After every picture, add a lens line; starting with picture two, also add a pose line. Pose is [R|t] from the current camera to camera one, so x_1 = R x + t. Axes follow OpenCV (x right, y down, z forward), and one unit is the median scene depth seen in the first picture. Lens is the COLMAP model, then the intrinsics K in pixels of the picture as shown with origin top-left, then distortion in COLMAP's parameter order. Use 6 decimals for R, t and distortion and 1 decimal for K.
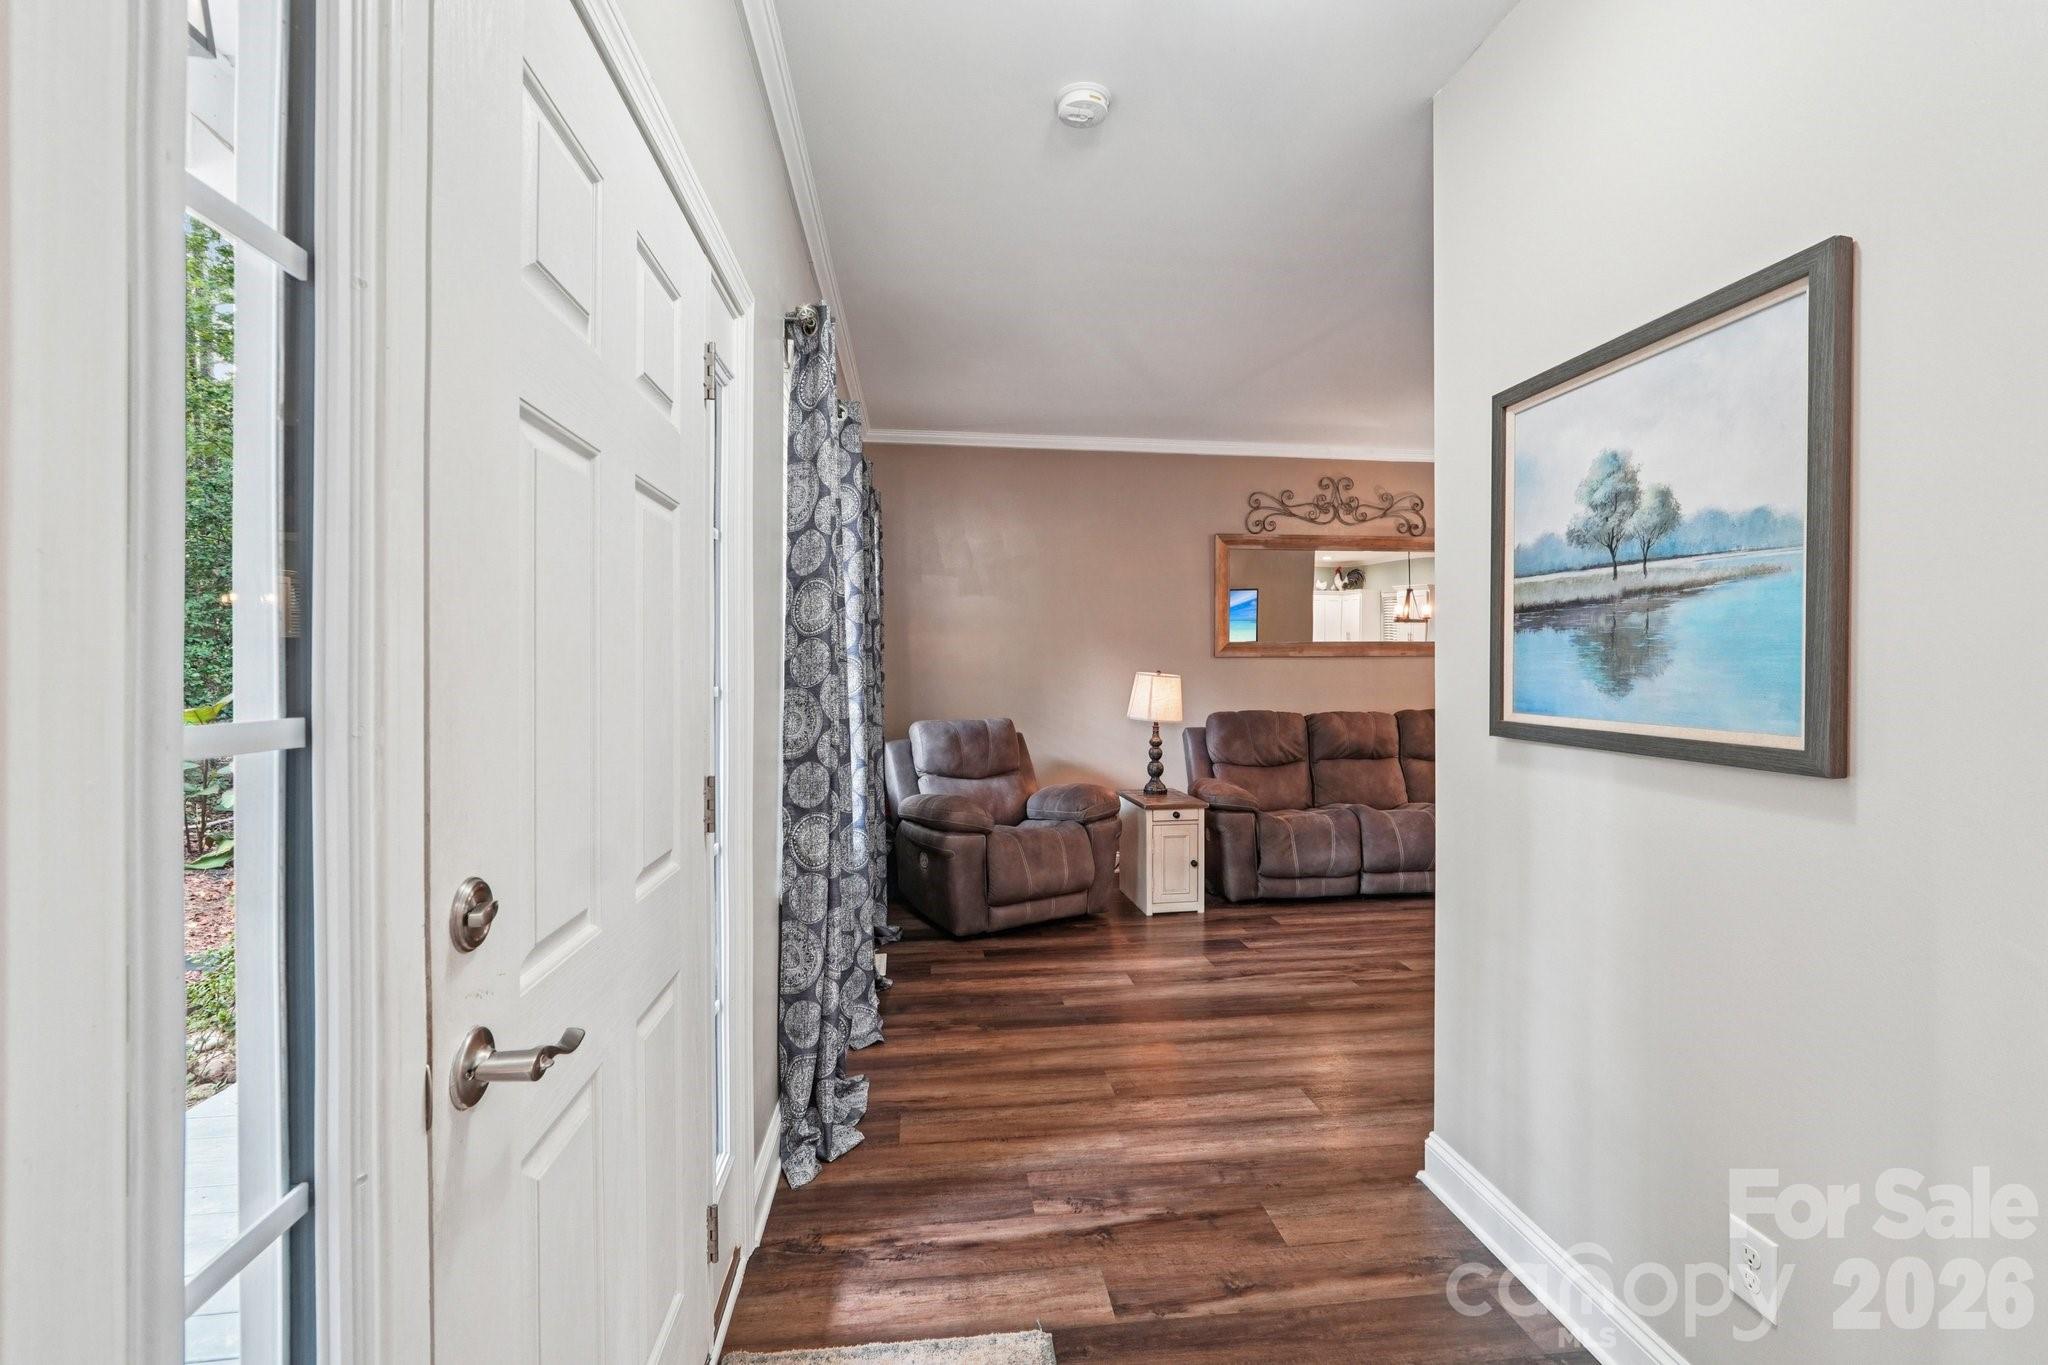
lens RADIAL K [[909.3, 0, 1026.0], [0, 909.3, 670.2], [0, 0, 1]] dist [-0.000752, 0.000054]
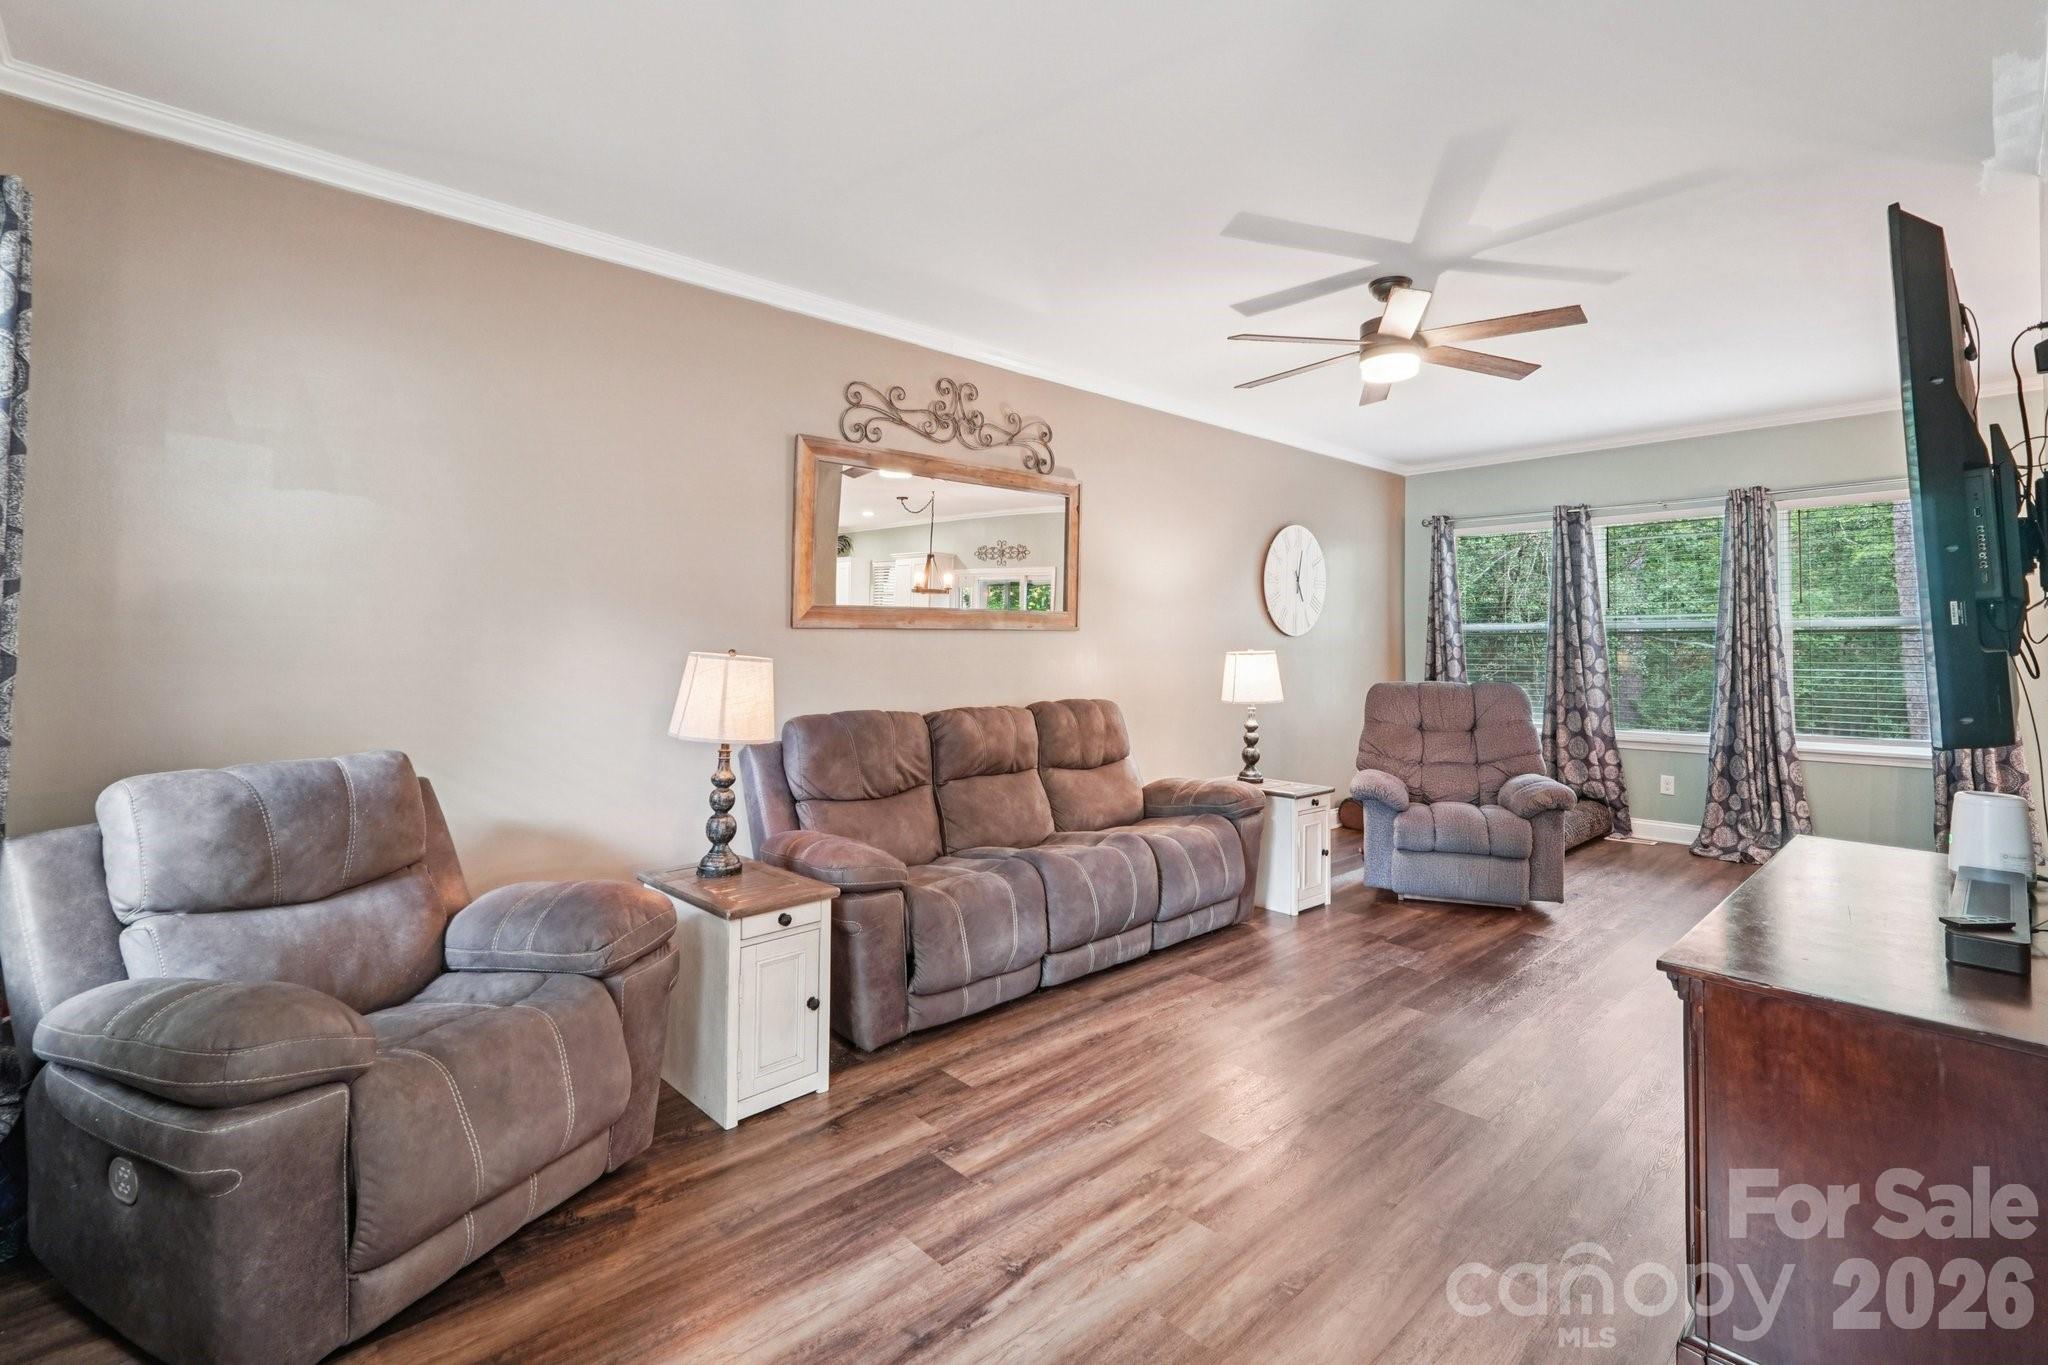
lens RADIAL K [[925.2, 0, 1031.6], [0, 925.2, 605.6], [0, 0, 1]] dist [-0.014409, 0.004229]
pose [[0.808025, 0.026439, 0.588555, -0.039272], [0.000930, 0.998934, -0.046151, 0.000378], [-0.589148, 0.037838, 0.807139, 0.457310]]
